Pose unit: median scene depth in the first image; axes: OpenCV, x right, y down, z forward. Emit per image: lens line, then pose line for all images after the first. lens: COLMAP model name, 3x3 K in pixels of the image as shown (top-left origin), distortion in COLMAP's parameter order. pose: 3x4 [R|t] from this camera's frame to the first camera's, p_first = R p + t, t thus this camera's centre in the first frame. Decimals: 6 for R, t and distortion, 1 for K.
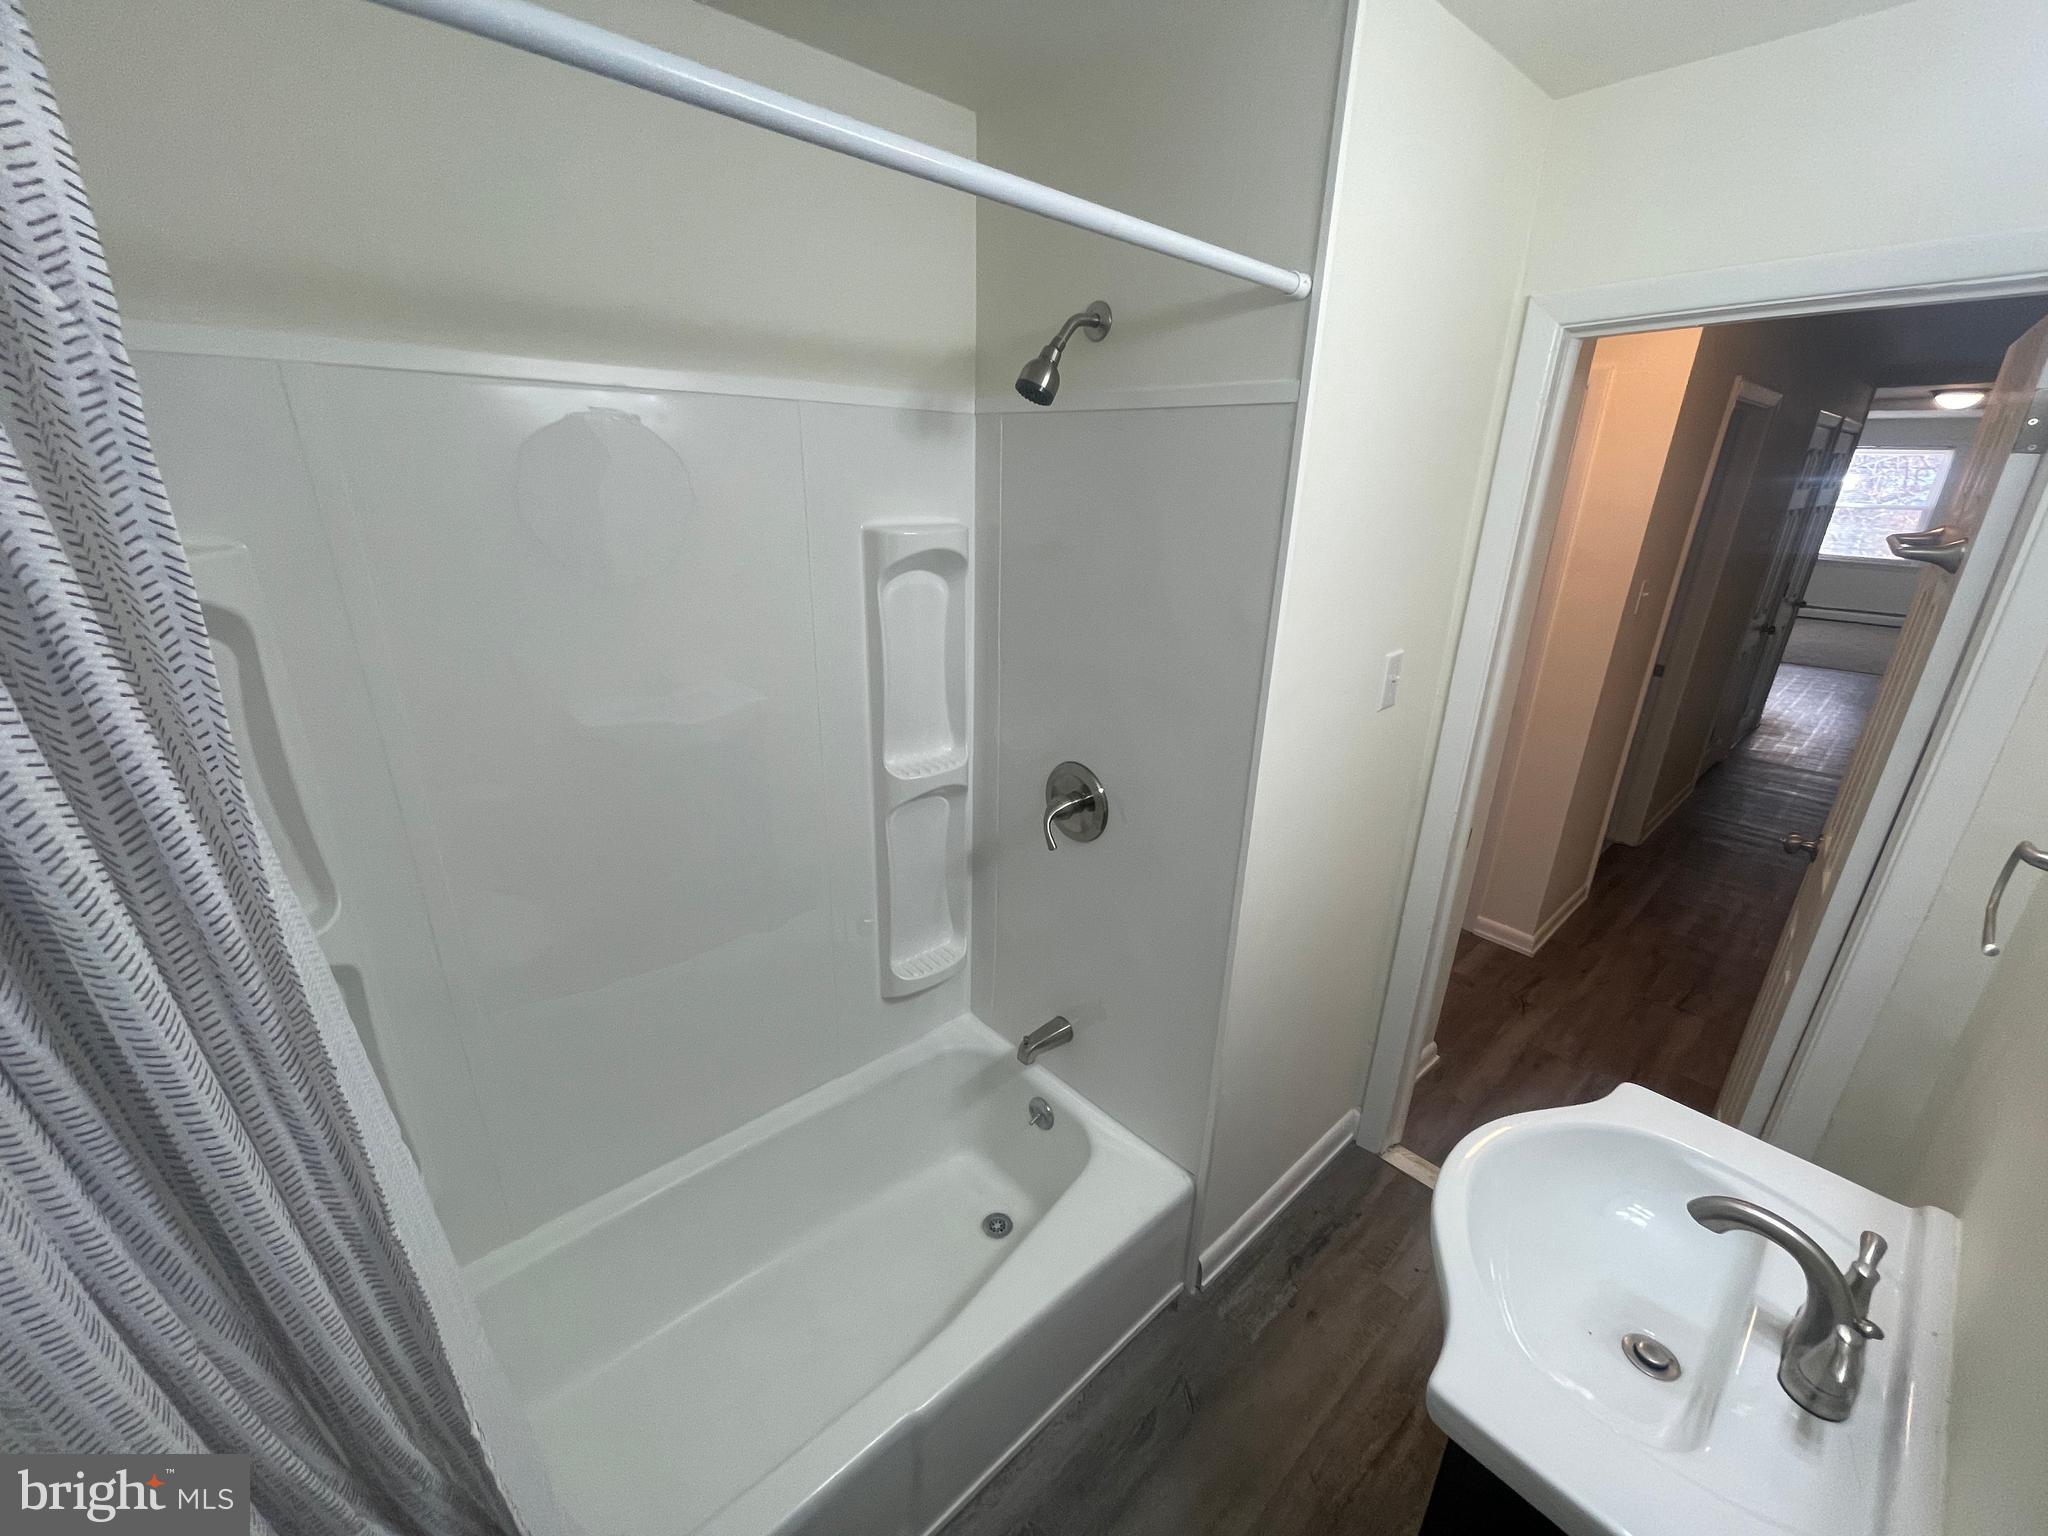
lens RADIAL K [[828.6, 0, 1018.6], [0, 828.6, 774.3], [0, 0, 1]] dist [0.001211, 0.000055]
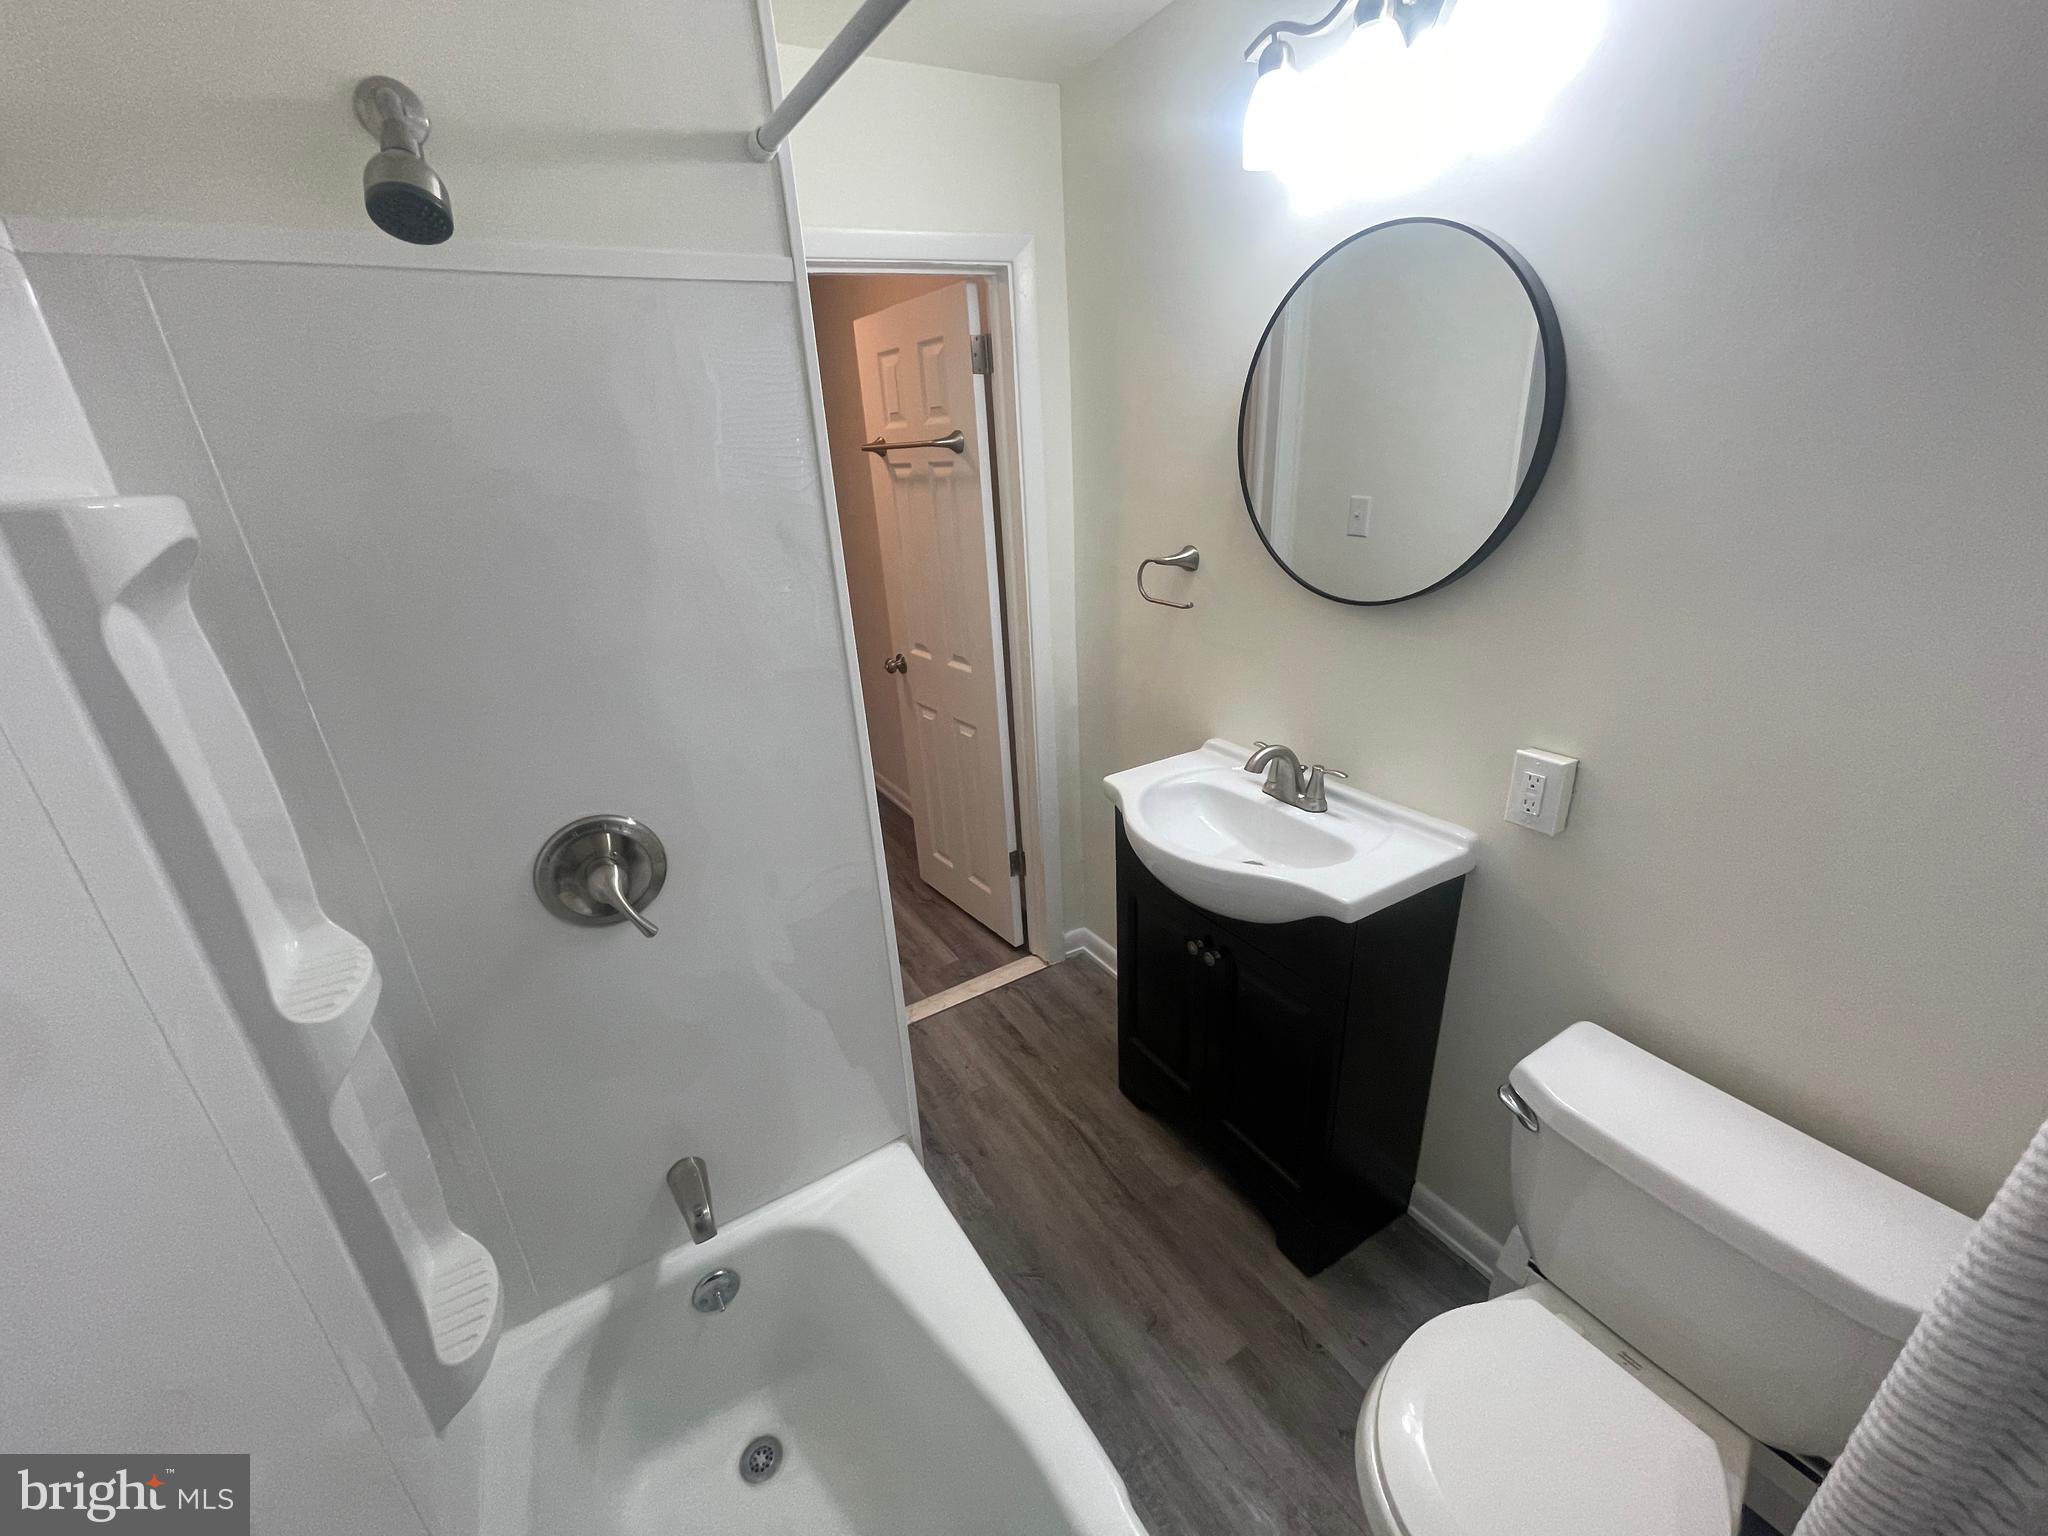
lens RADIAL K [[828.6, 0, 1018.6], [0, 828.6, 774.3], [0, 0, 1]] dist [0.001211, 0.000055]
pose [[0.192817, -0.396004, 0.897776, -0.437061], [0.407991, 0.864461, 0.293684, -0.094213], [-0.892393, 0.309658, 0.328249, 0.432211]]
